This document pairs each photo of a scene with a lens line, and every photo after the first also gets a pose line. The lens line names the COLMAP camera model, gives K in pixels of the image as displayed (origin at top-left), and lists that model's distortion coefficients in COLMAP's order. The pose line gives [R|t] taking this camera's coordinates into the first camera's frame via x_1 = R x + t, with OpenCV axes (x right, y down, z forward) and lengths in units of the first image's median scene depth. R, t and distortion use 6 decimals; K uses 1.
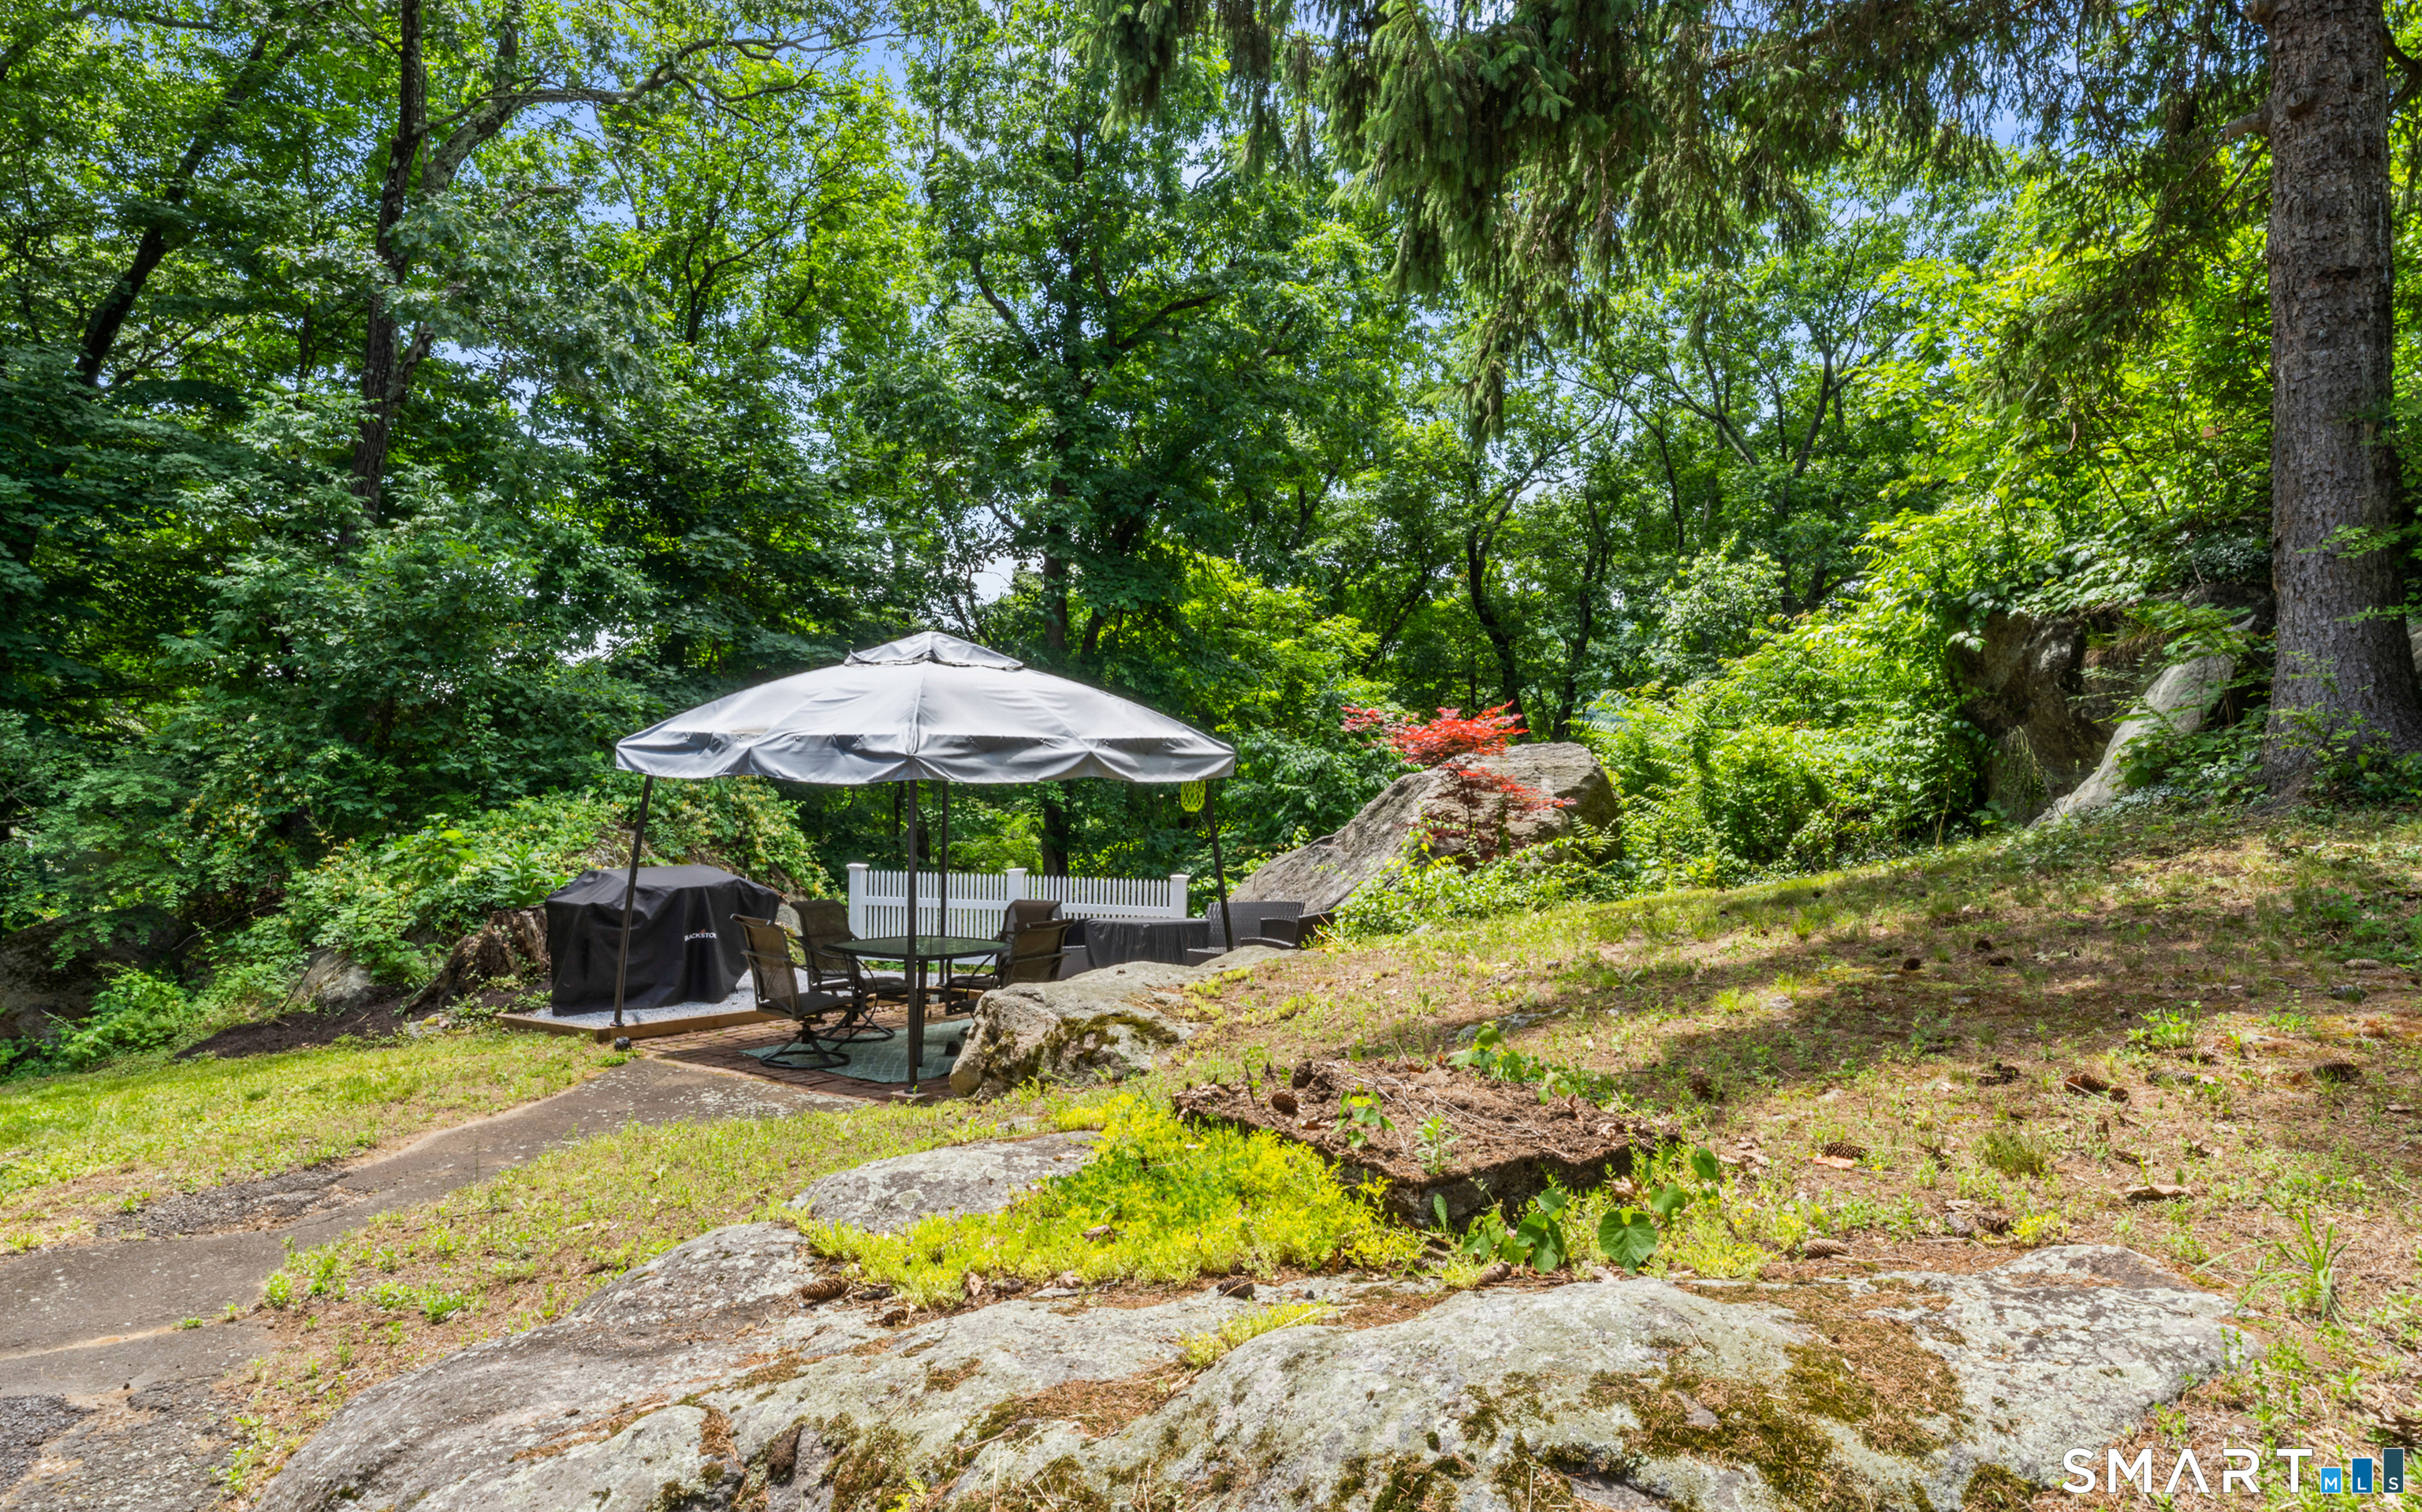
lens RADIAL K [[1413.0, 0, 1213.0], [0, 1413.0, 758.6], [0, 0, 1]] dist [0.003459, 0.000442]
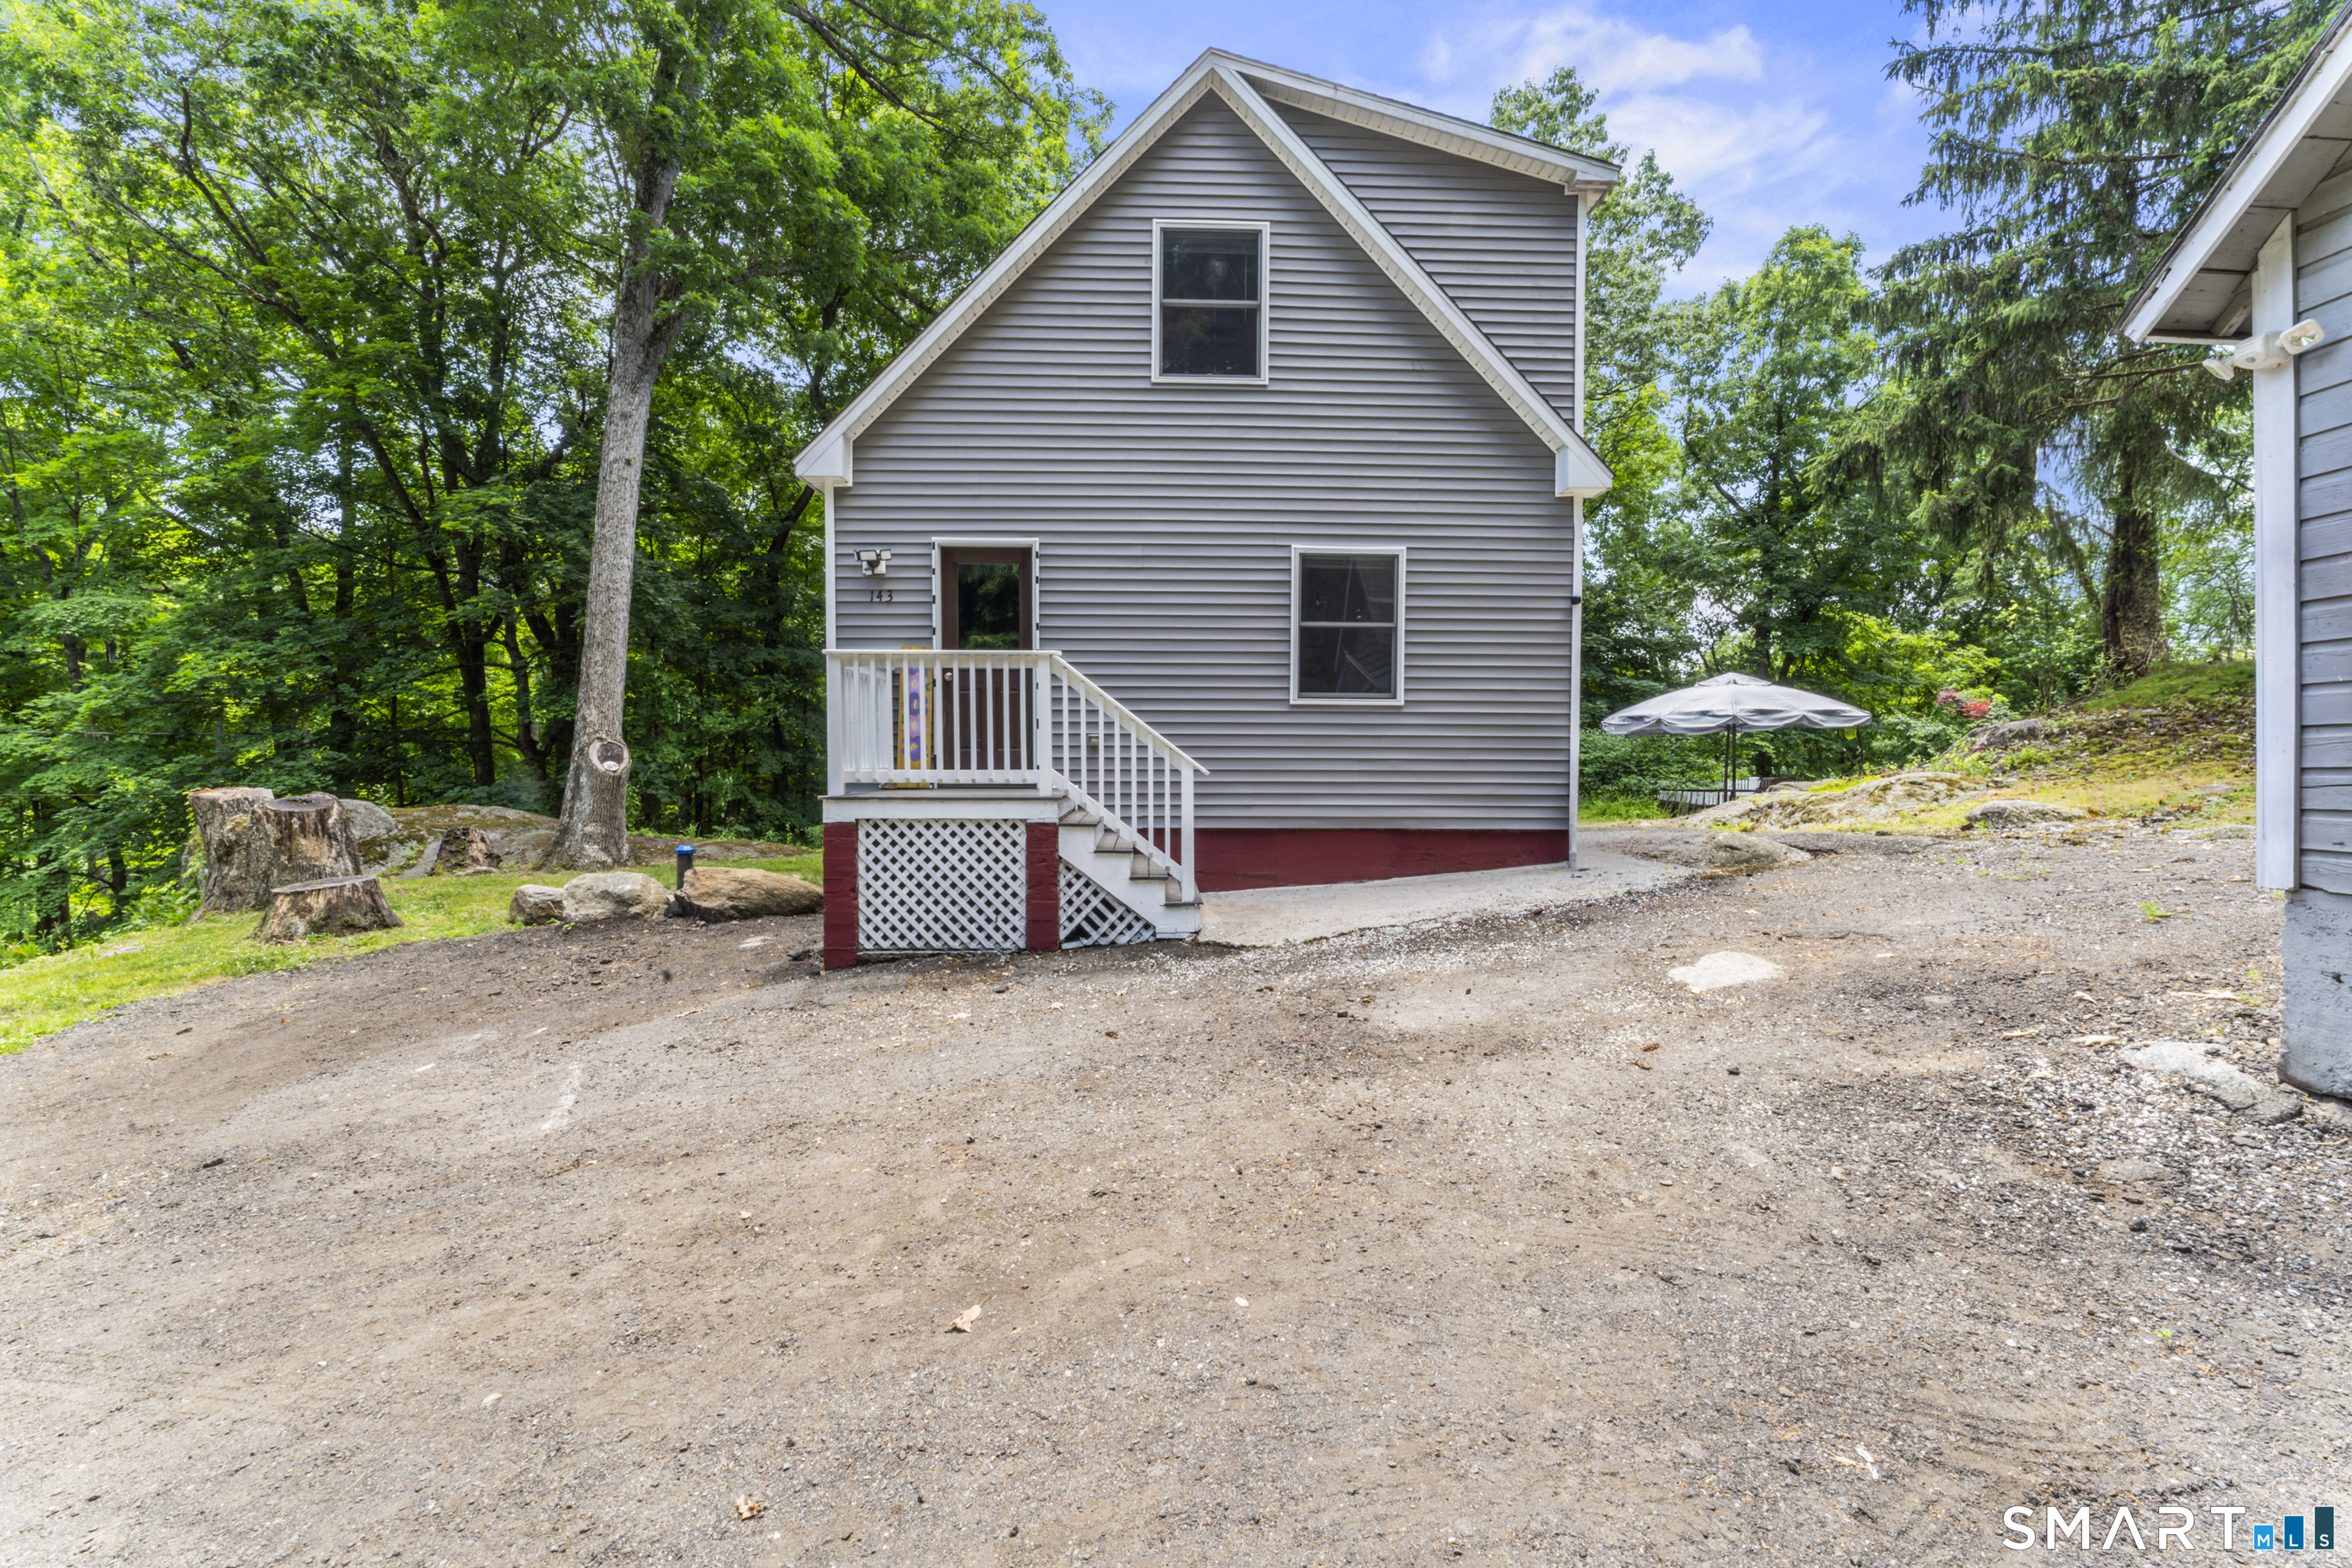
lens RADIAL K [[950.6, 0, 1189.5], [0, 950.6, 786.8], [0, 0, 1]] dist [-0.001700, 0.000155]
pose [[0.809860, 0.007451, -0.586575, 0.012013], [0.004189, 0.999820, 0.018484, 0.039902], [0.586608, -0.017426, 0.809684, -0.481512]]
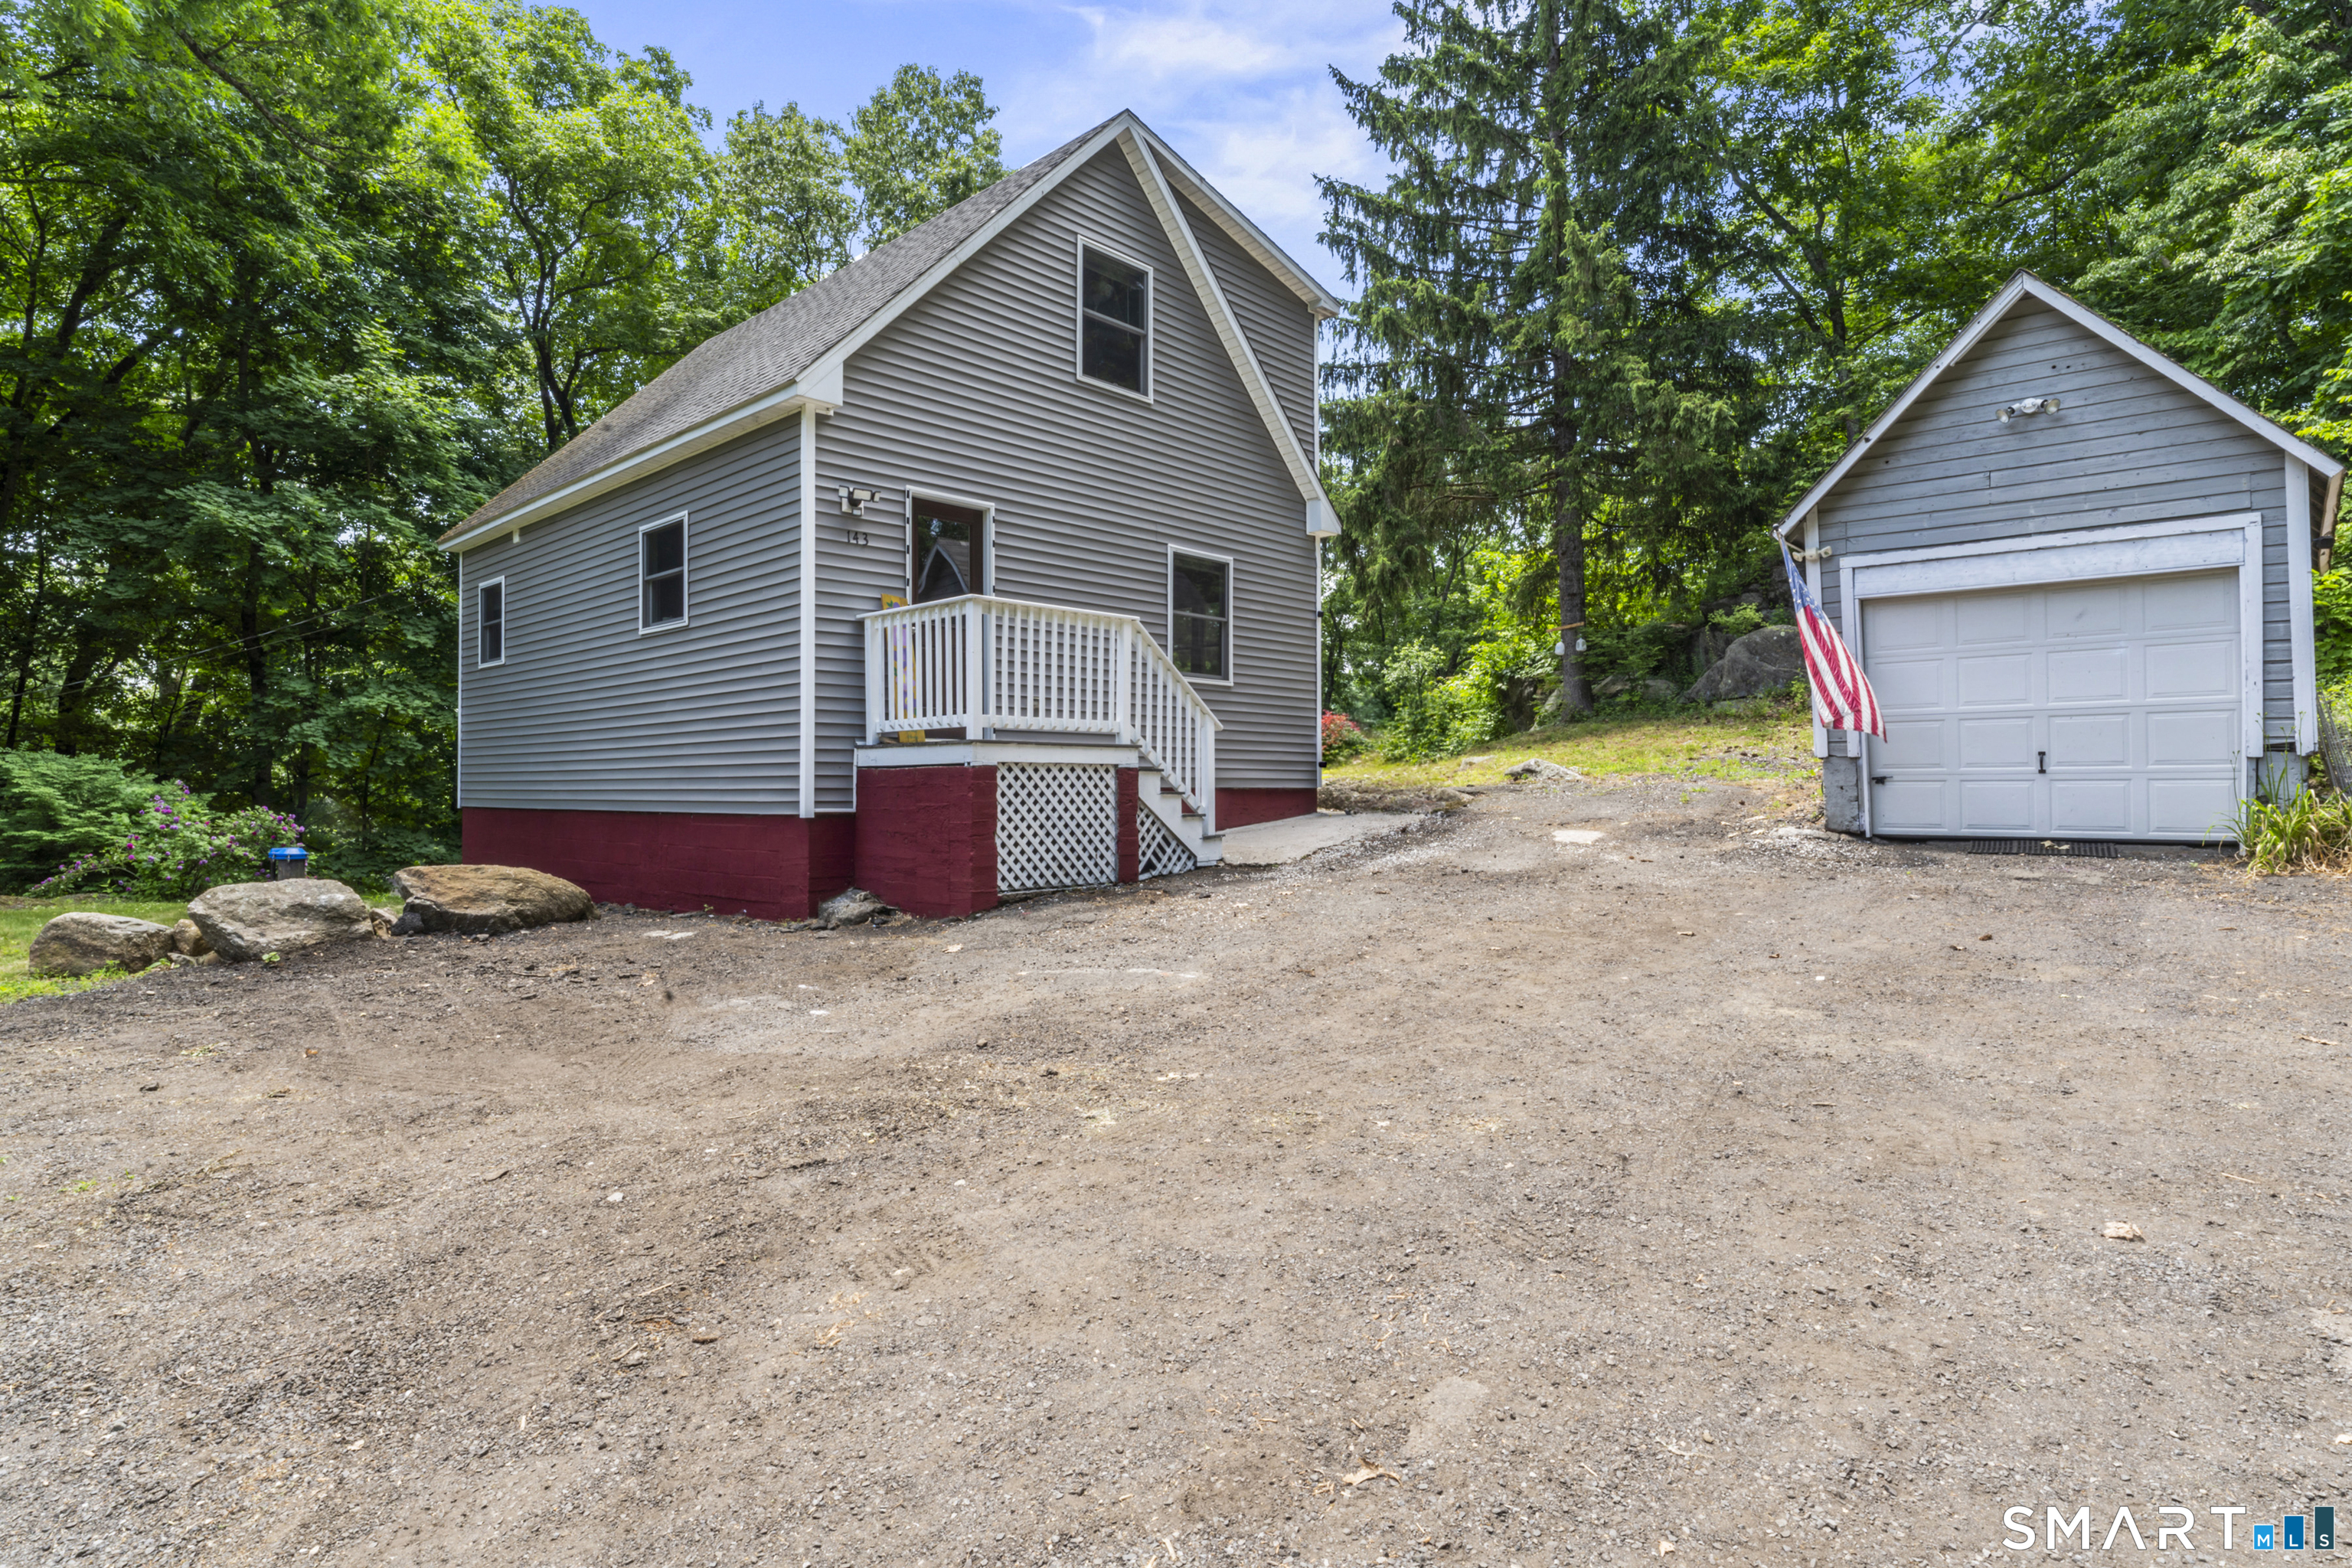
lens RADIAL K [[1211.3, 0, 1179.8], [0, 1211.3, 774.6], [0, 0, 1]] dist [-0.005664, 0.000063]
pose [[0.988275, -0.018508, 0.151562, -0.259957], [0.021861, 0.999551, -0.020486, 0.069547], [-0.151115, 0.023559, 0.988235, -0.703138]]
